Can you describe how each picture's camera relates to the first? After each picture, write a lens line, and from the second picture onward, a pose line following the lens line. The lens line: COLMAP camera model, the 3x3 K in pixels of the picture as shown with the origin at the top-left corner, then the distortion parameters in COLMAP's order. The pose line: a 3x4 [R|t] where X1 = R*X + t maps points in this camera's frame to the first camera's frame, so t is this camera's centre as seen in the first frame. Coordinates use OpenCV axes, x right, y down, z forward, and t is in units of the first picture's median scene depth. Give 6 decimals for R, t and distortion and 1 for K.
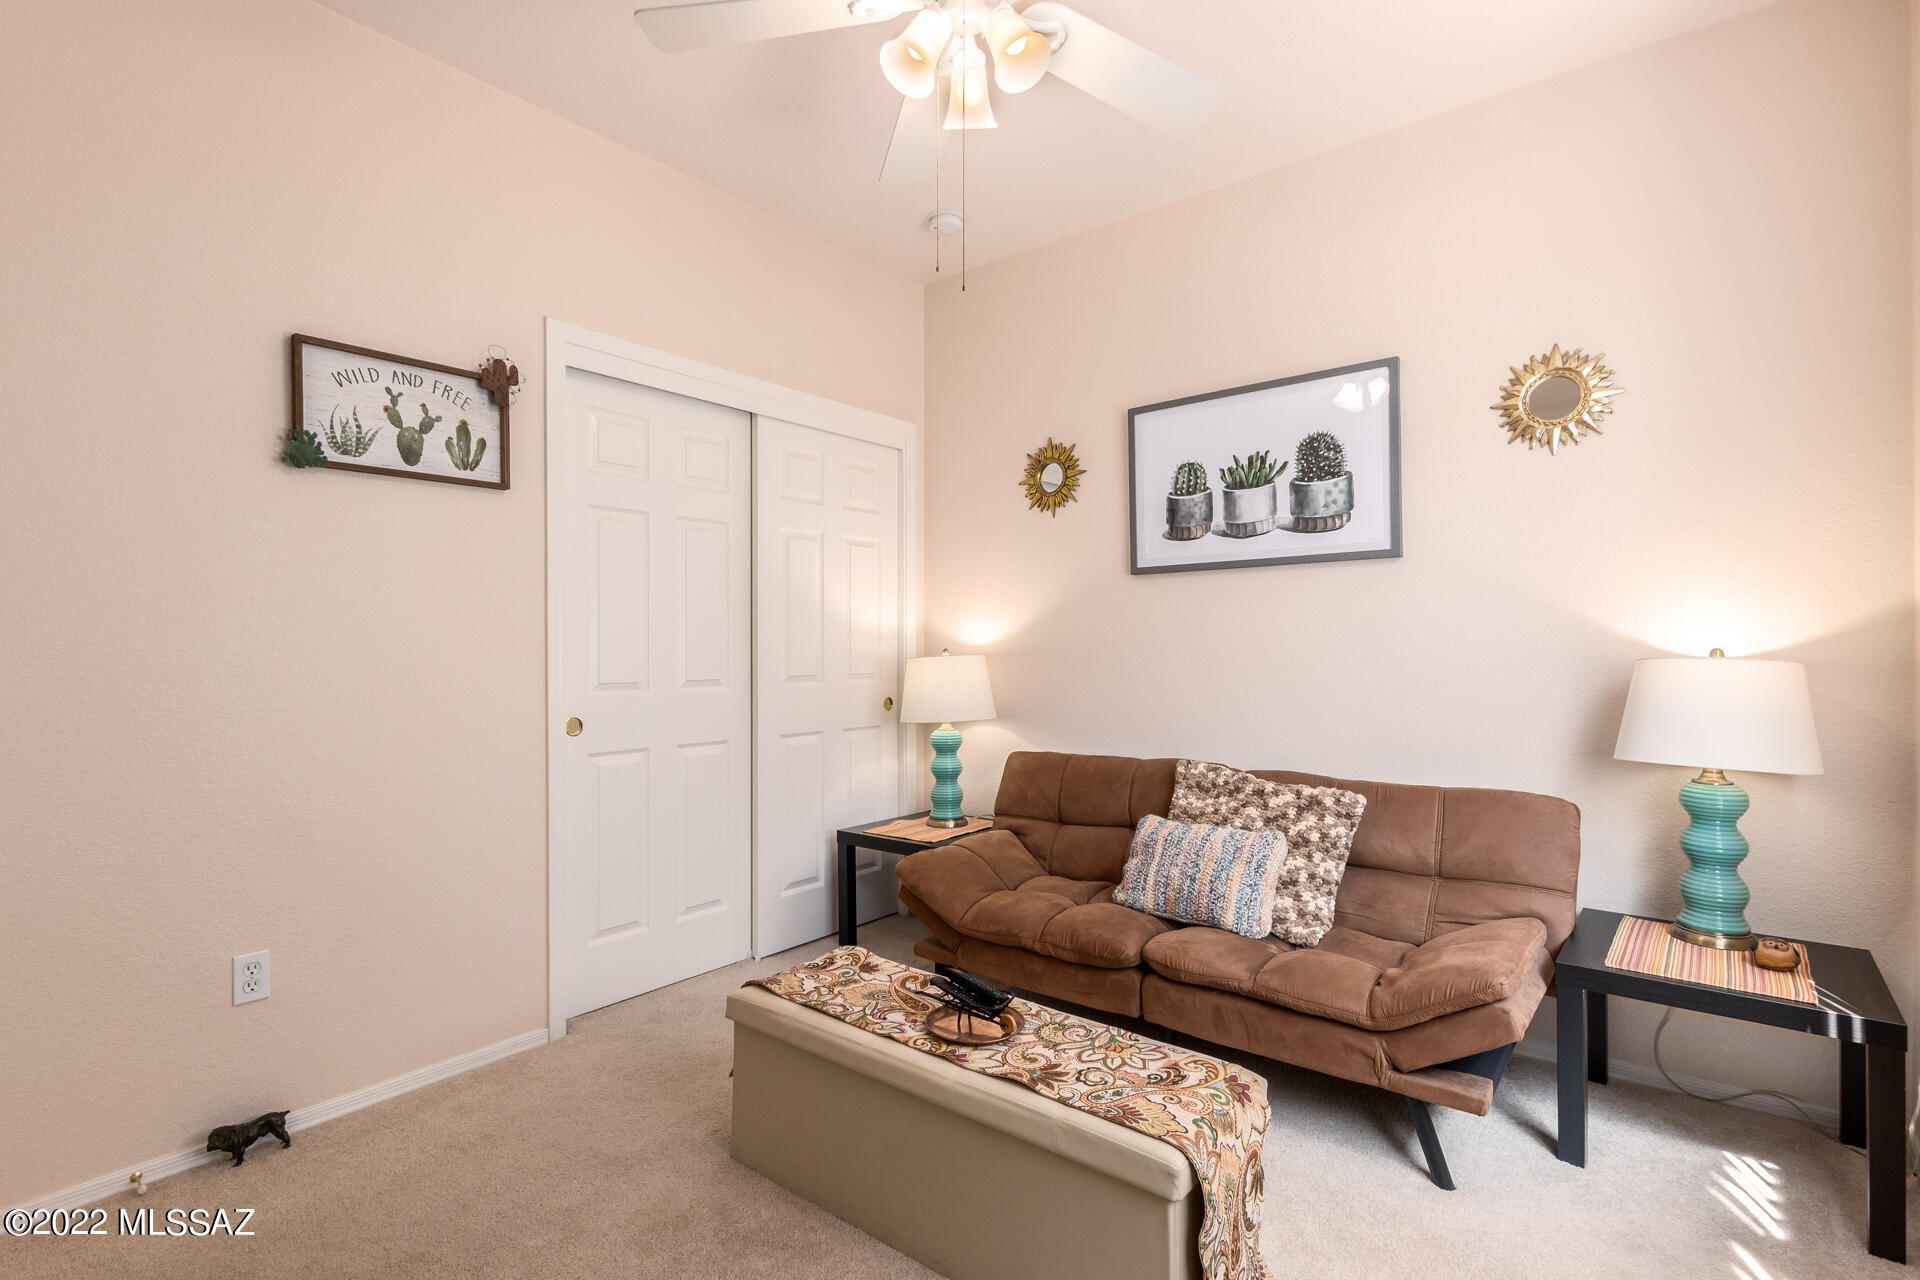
lens RADIAL K [[892.7, 0, 954.6], [0, 892.7, 644.6], [0, 0, 1]] dist [0.007136, 0.000038]
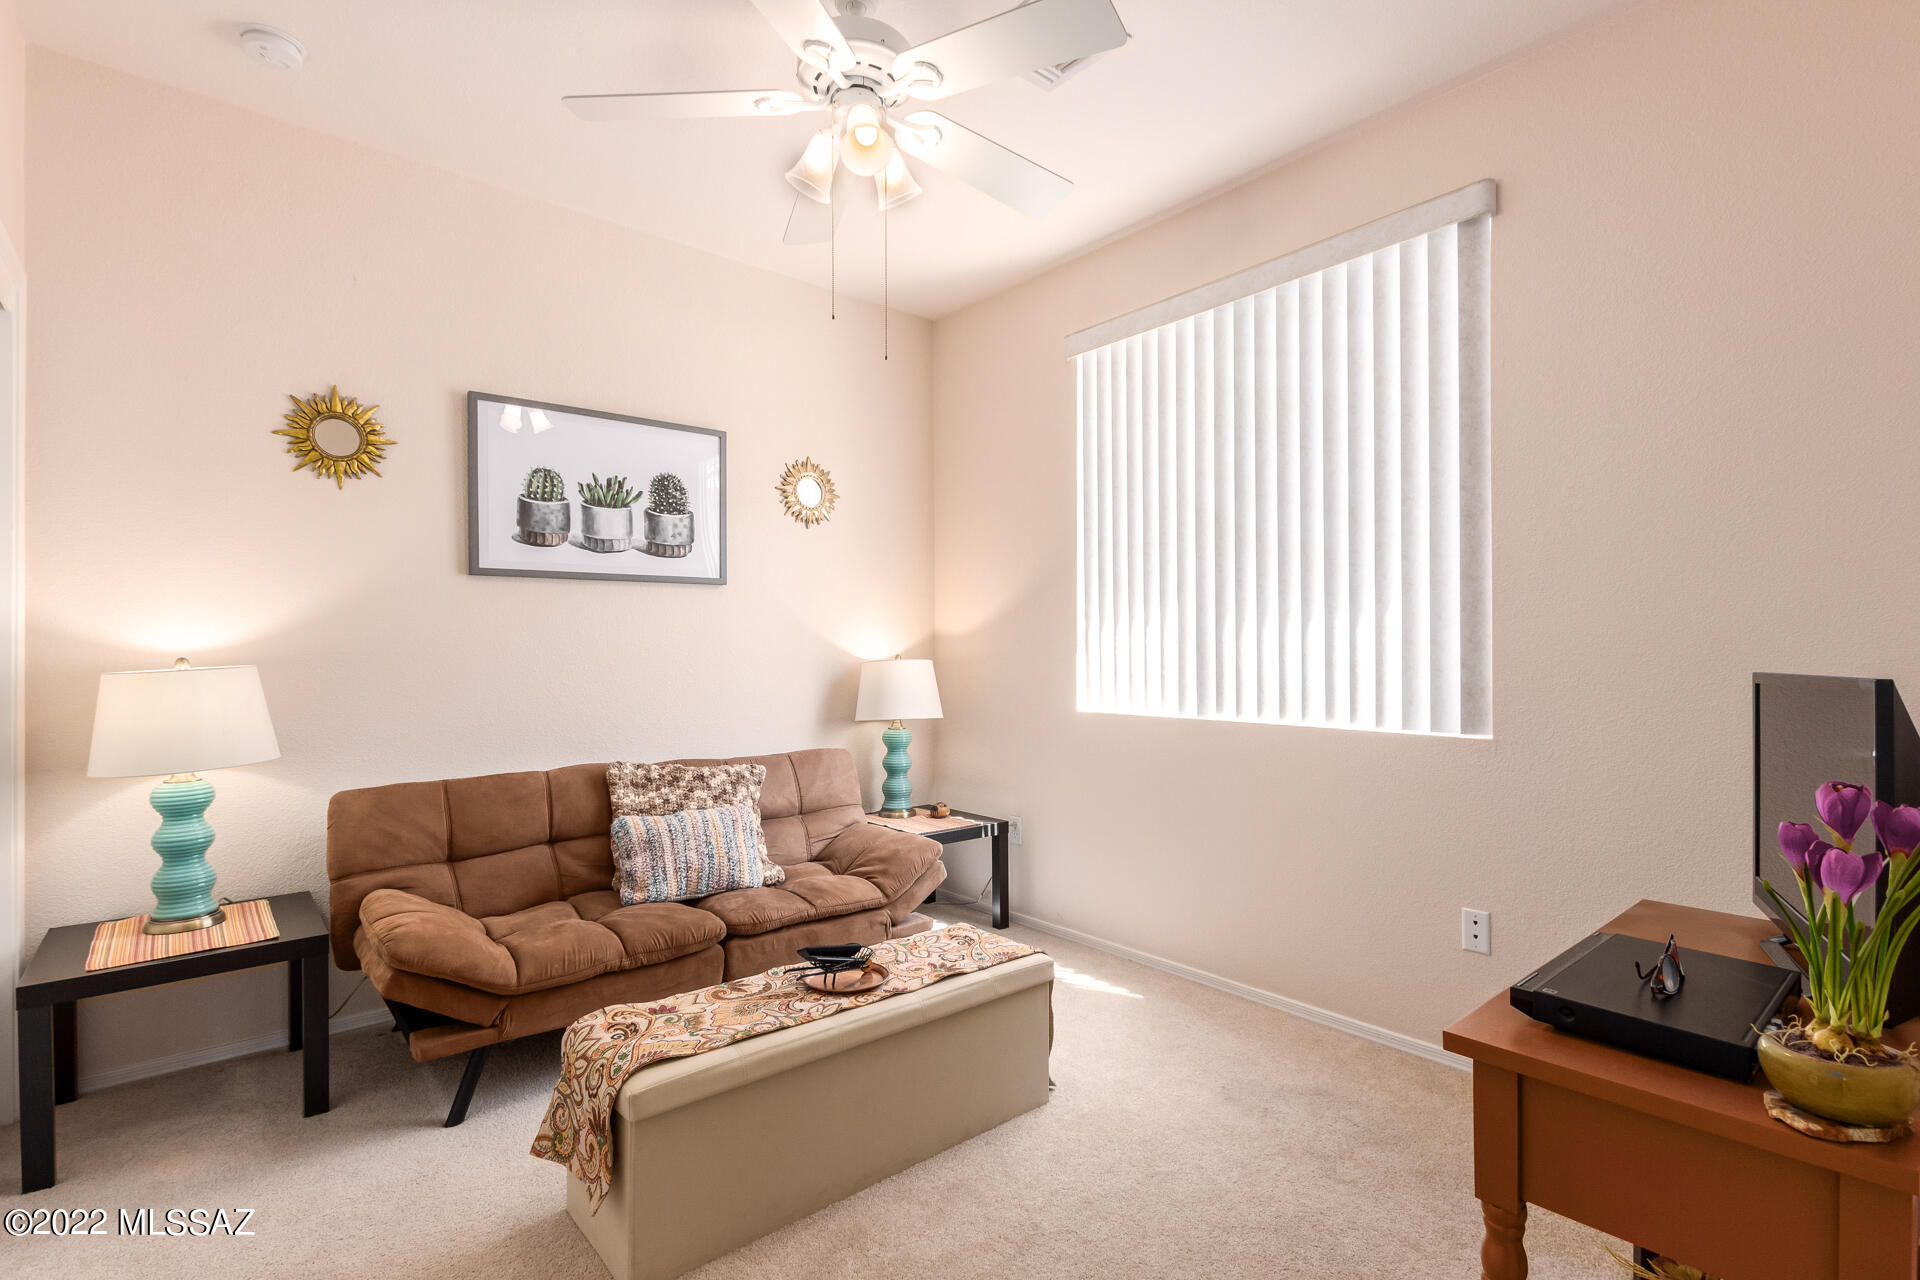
lens RADIAL K [[892.7, 0, 954.6], [0, 892.7, 644.6], [0, 0, 1]] dist [0.007136, 0.000038]
pose [[0.203049, 0.010074, 0.979117, -0.668449], [-0.000086, 0.999947, -0.010271, 0.002030], [-0.979169, 0.002001, 0.203039, 0.384191]]
